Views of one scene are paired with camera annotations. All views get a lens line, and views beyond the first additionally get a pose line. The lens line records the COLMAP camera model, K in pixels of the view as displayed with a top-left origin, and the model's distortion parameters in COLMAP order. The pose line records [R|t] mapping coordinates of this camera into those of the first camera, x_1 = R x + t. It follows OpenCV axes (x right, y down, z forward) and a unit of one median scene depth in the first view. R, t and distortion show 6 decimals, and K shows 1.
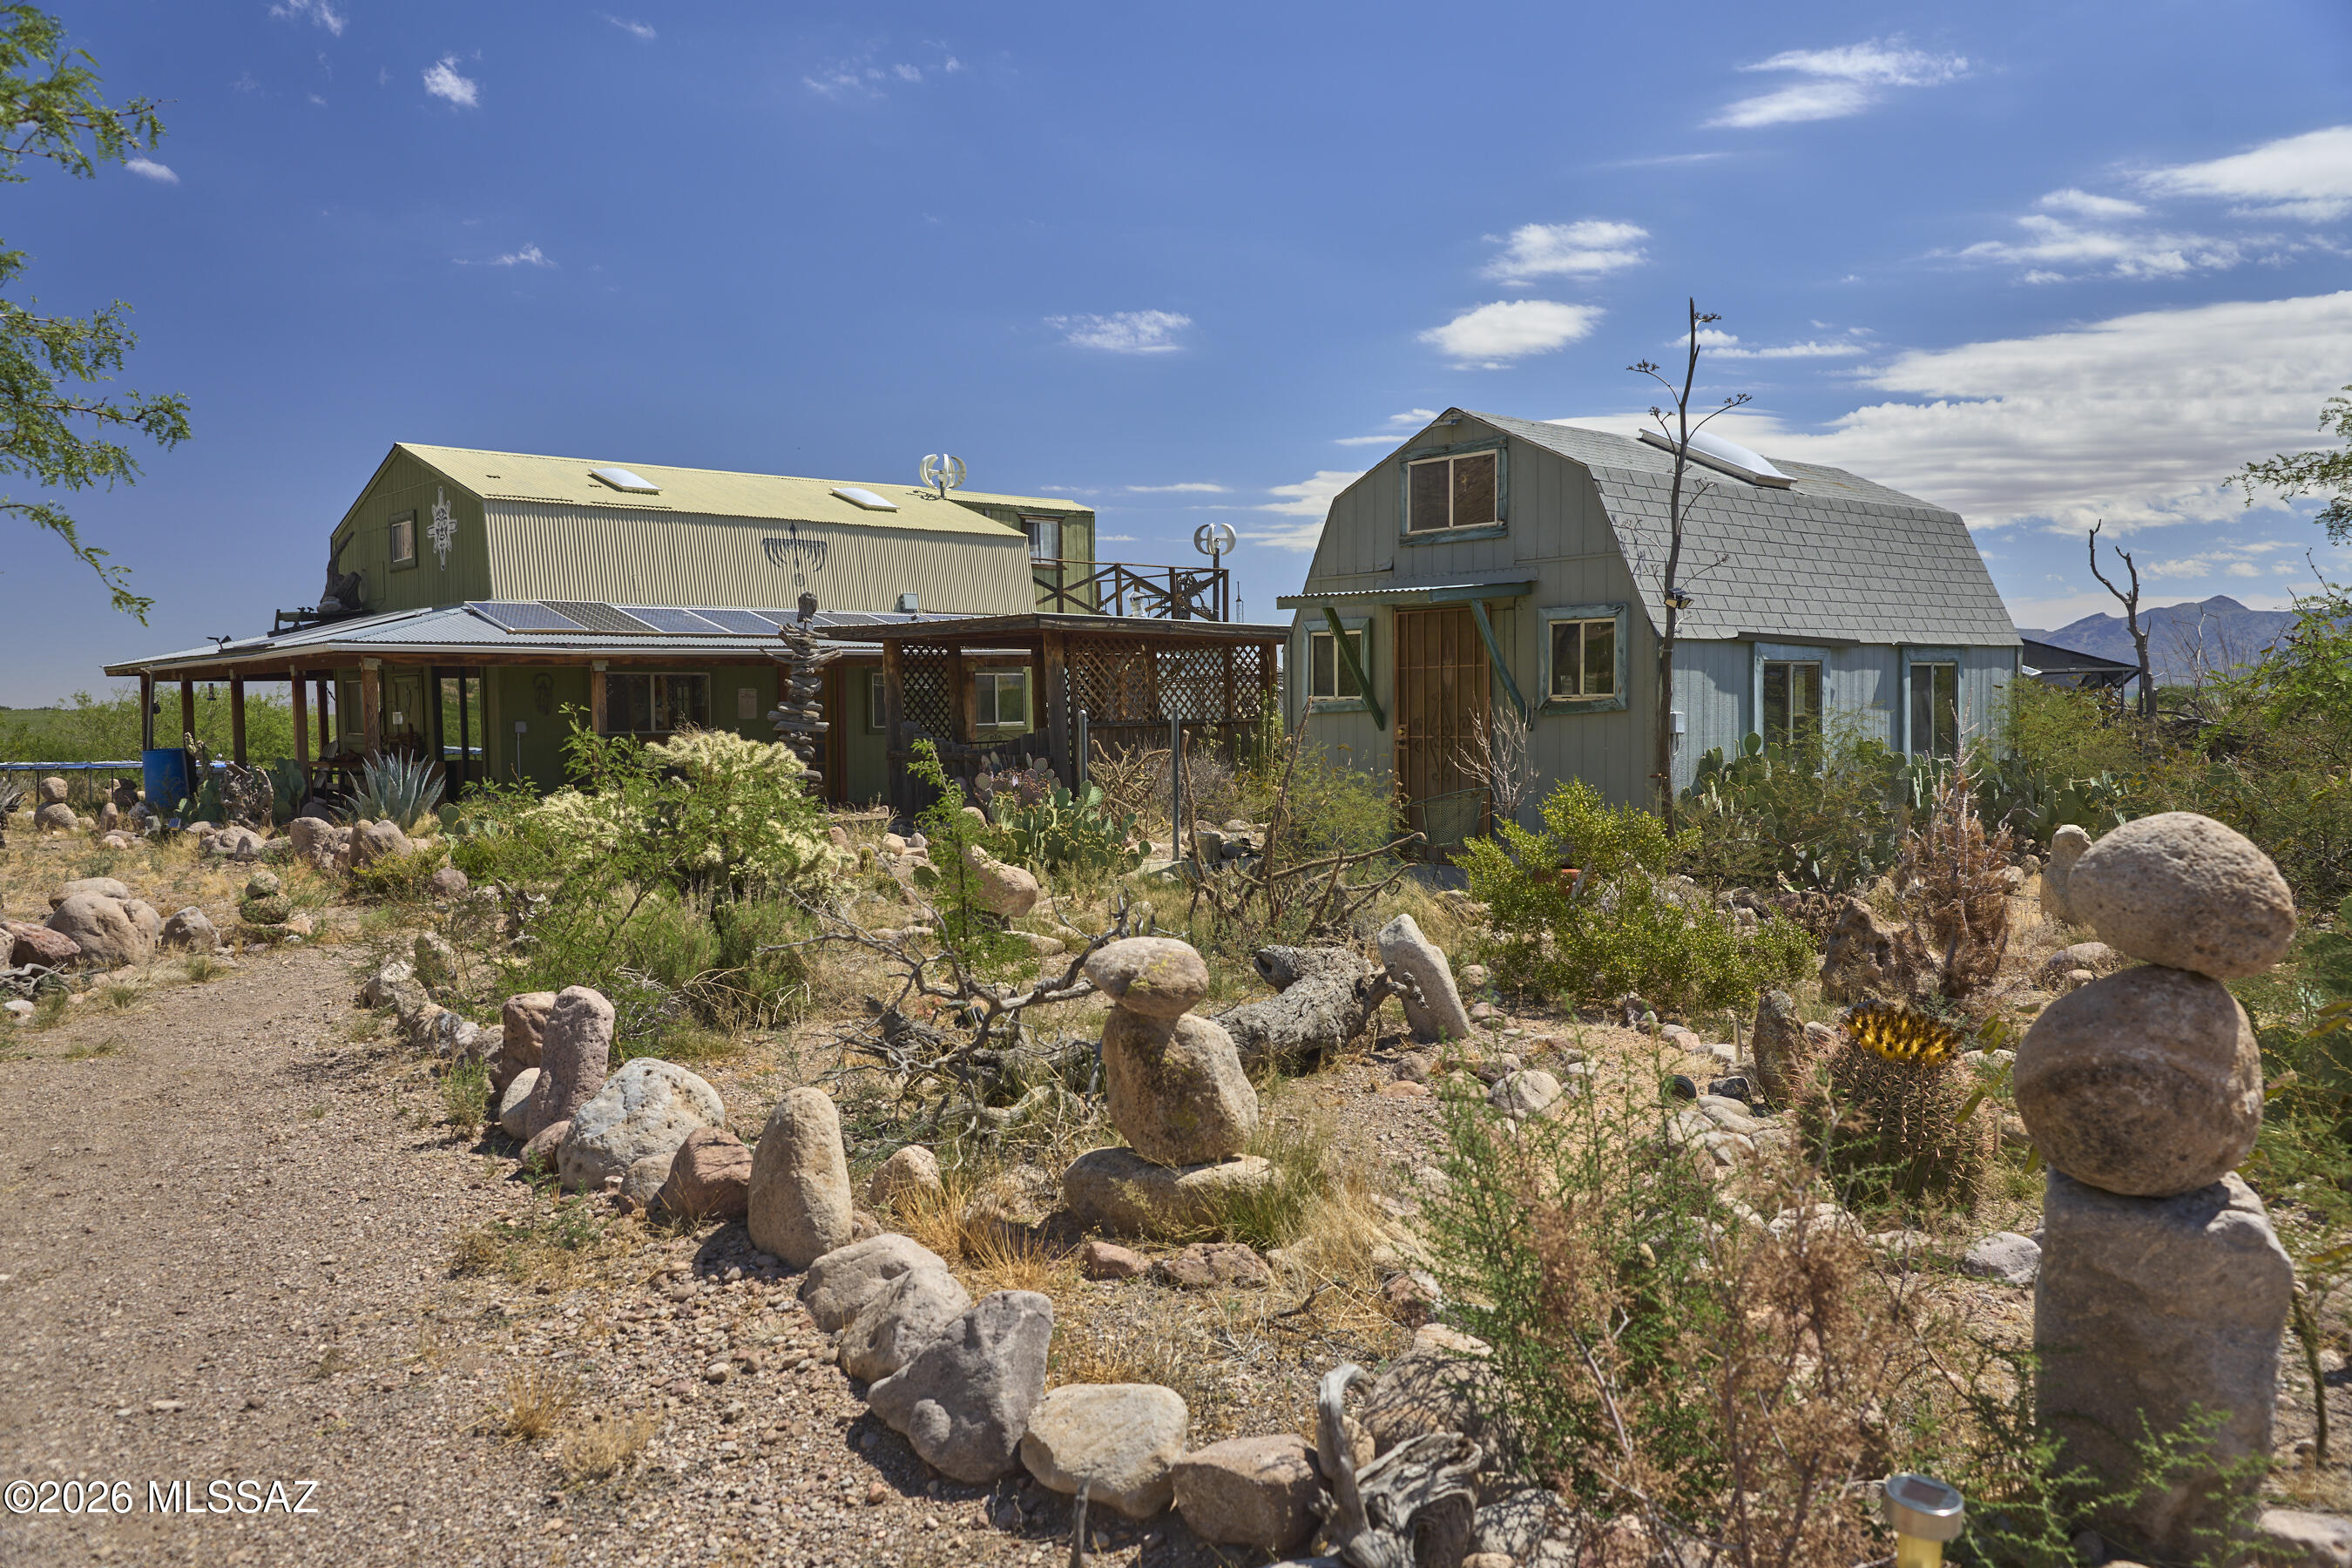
lens RADIAL K [[1783.7, 0, 1163.1], [0, 1783.7, 797.7], [0, 0, 1]] dist [0.042886, -0.024086]
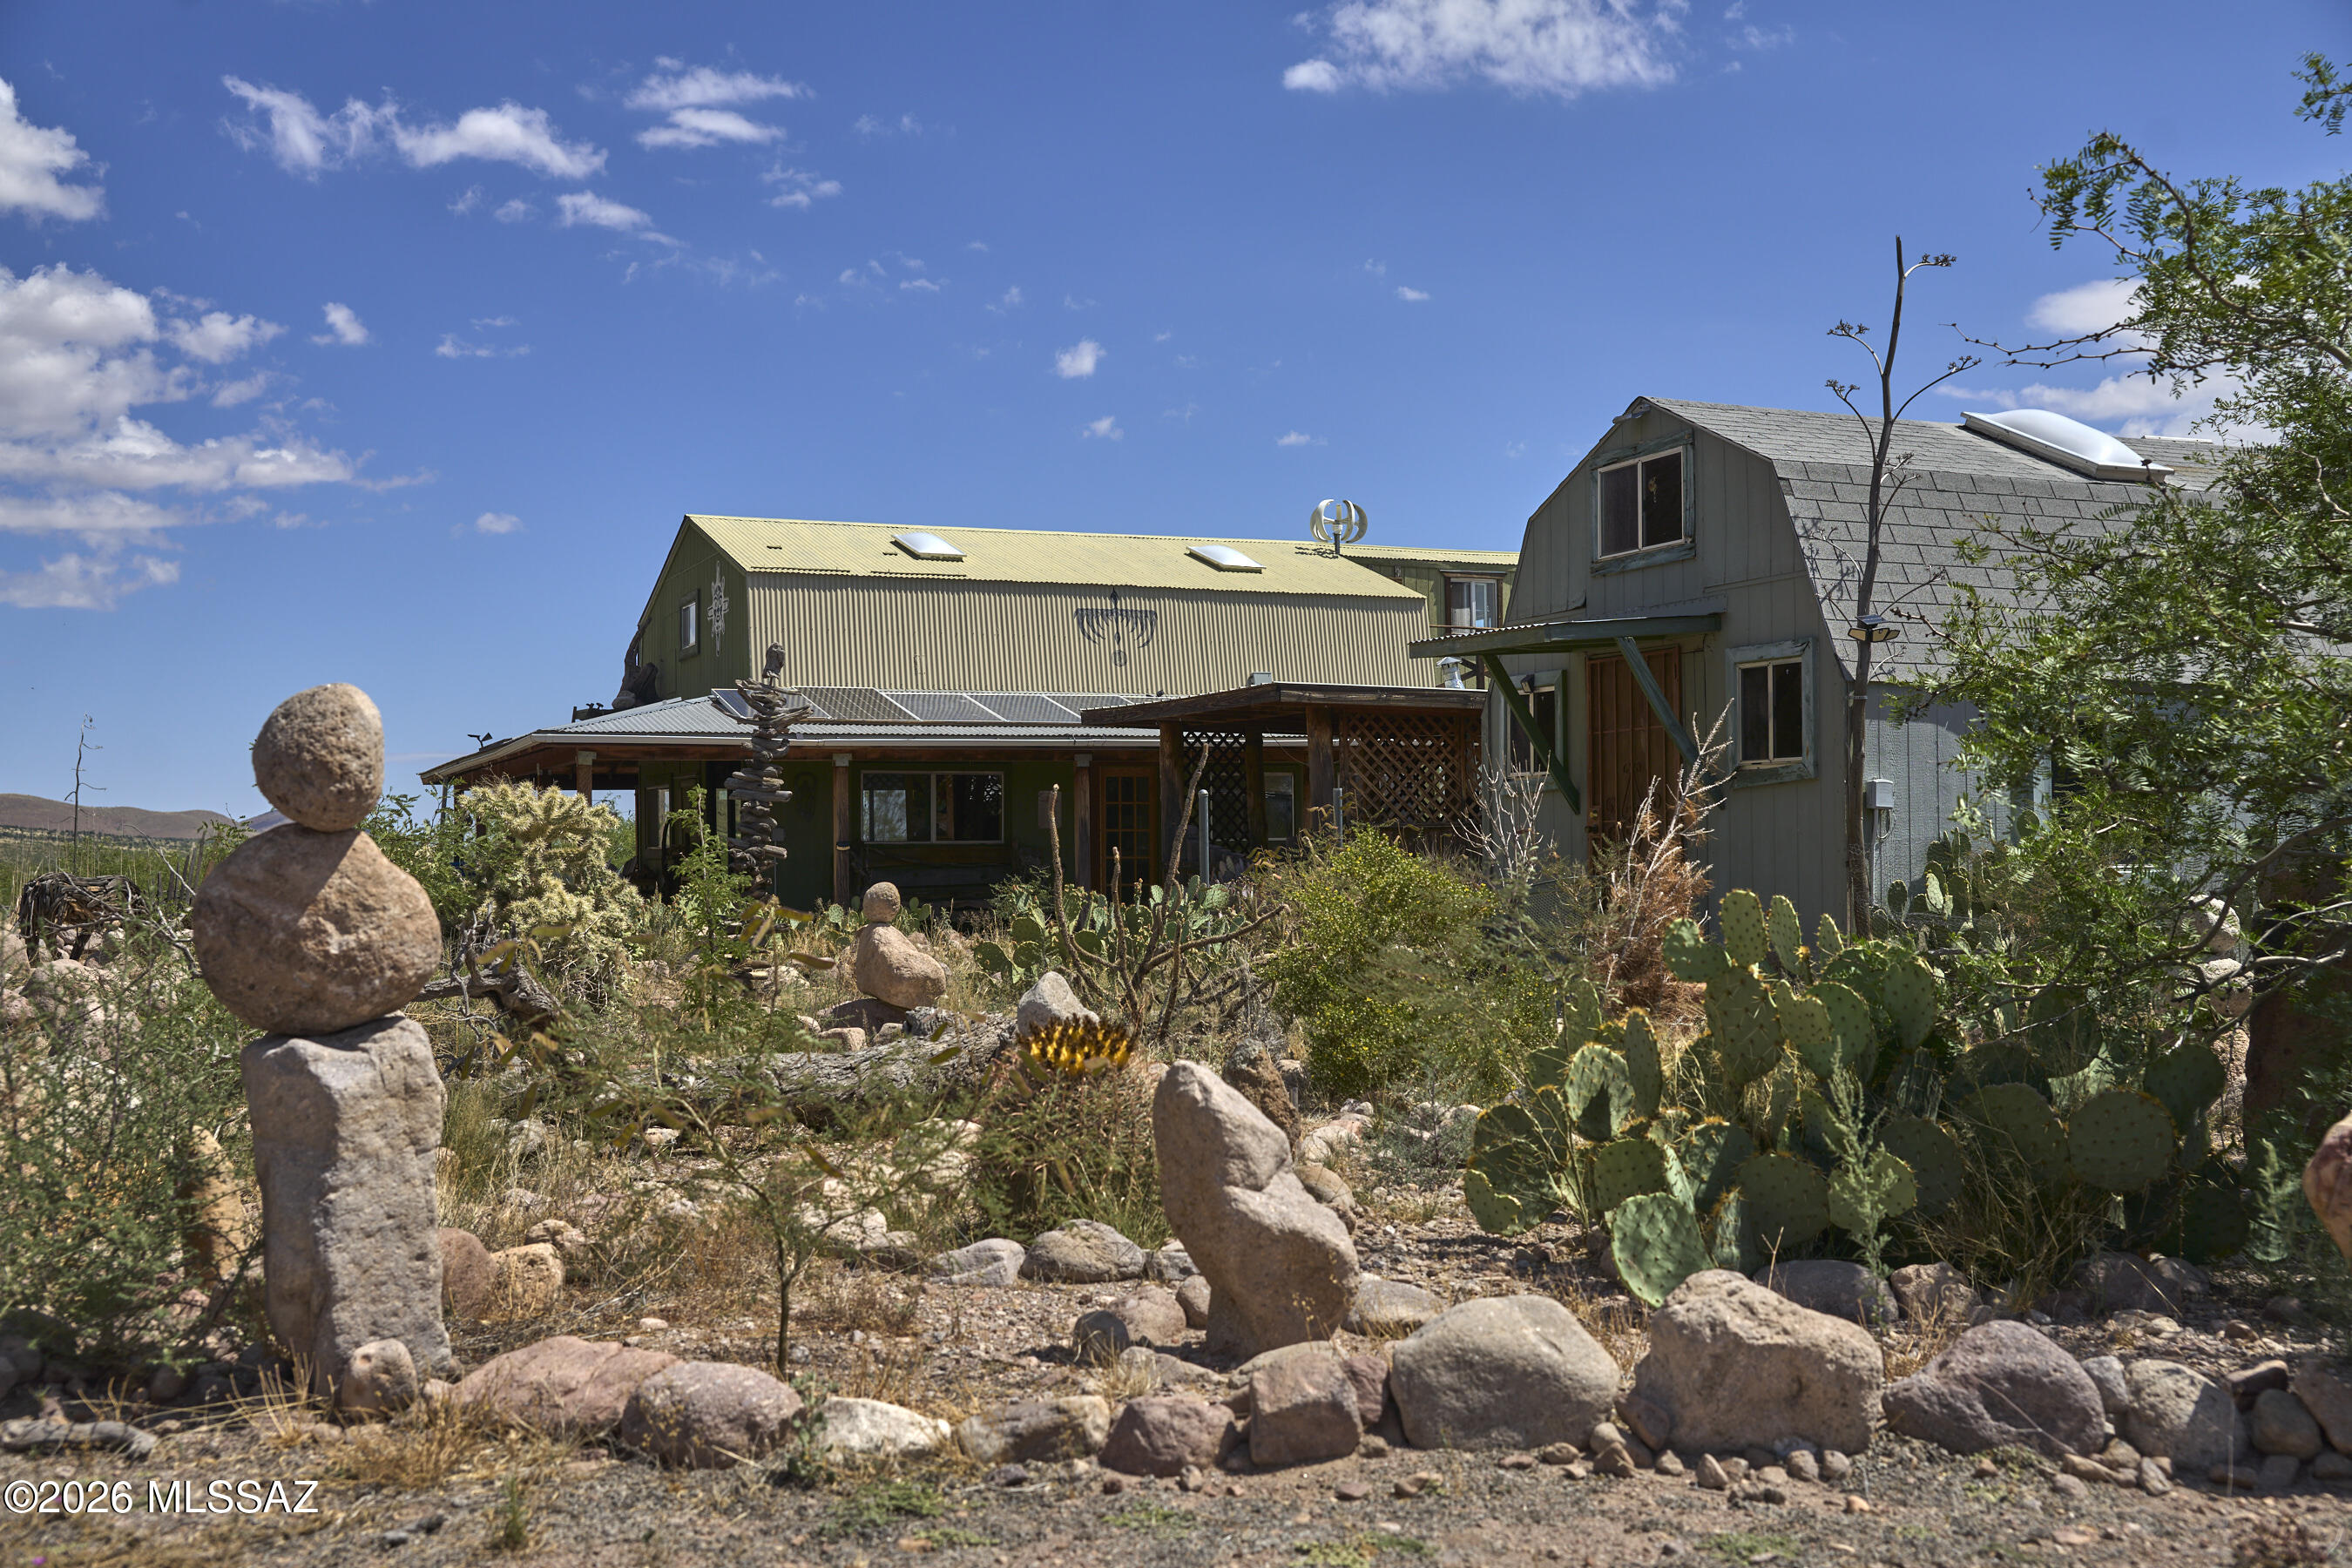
lens RADIAL K [[2428.5, 0, 1154.4], [0, 2428.5, 786.4], [0, 0, 1]] dist [0.007866, 0.000000]
pose [[0.943392, -0.004560, -0.331649, 0.172953], [-0.022216, 0.996791, -0.076898, 0.019935], [0.330935, 0.079913, 0.940264, -0.025194]]
